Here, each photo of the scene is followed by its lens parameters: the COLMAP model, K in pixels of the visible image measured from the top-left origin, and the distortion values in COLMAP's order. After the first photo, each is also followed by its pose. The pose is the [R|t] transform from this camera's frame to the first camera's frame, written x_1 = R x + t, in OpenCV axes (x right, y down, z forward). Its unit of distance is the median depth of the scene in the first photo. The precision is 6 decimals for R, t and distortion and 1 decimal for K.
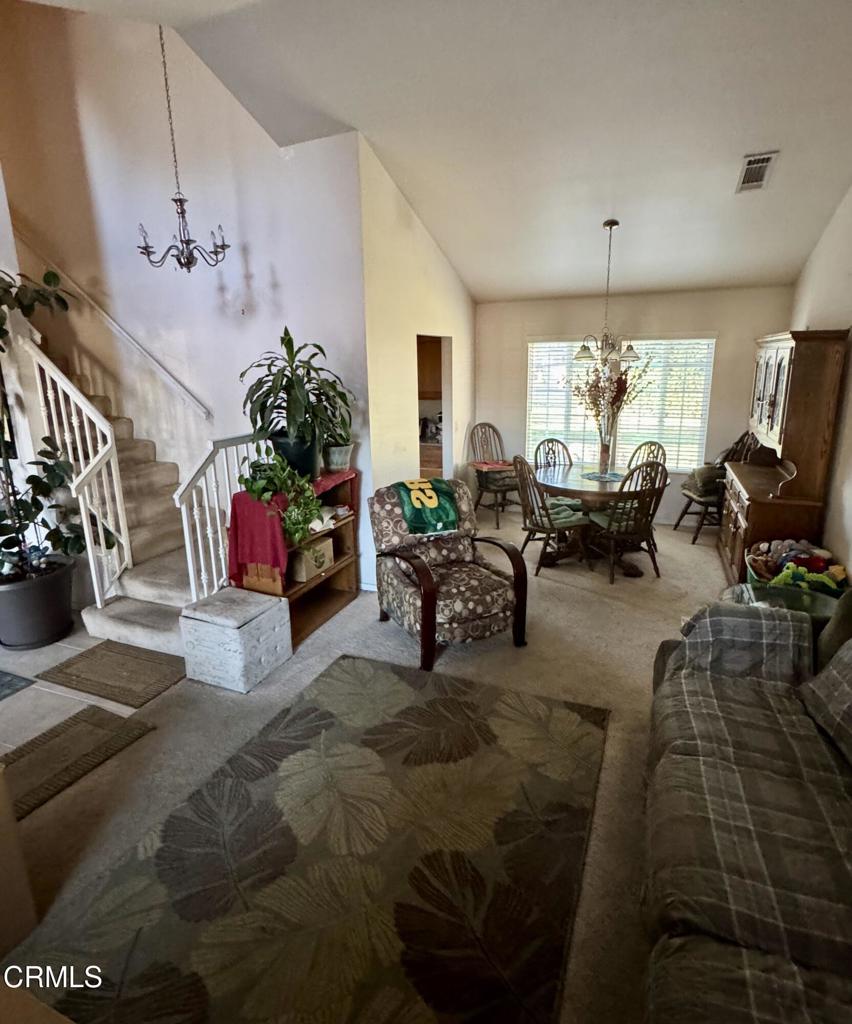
lens RADIAL K [[554.0, 0, 426.7], [0, 554.0, 503.9], [0, 0, 1]] dist [-0.002170, 0.000194]
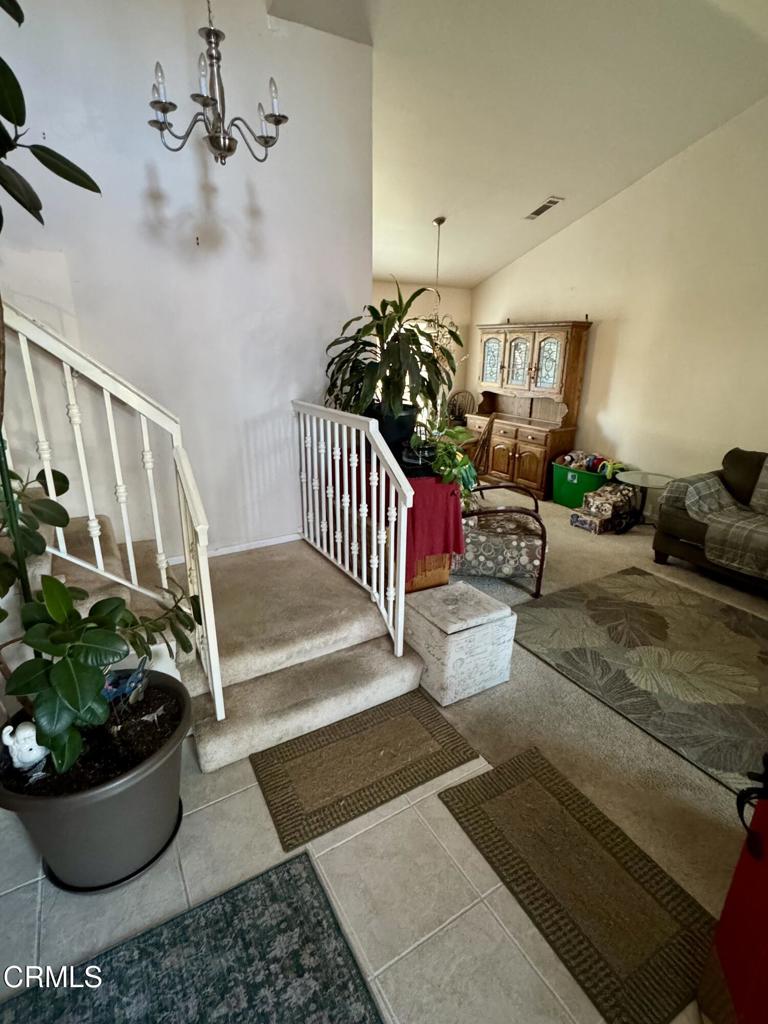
lens RADIAL K [[503.5, 0, 385.2], [0, 503.5, 515.1], [0, 0, 1]] dist [-0.005944, -0.000030]
pose [[0.601270, -0.230119, 0.765193, -1.016499], [0.187476, 0.971529, 0.144857, -0.084724], [-0.776741, 0.056357, 0.627293, 0.608318]]
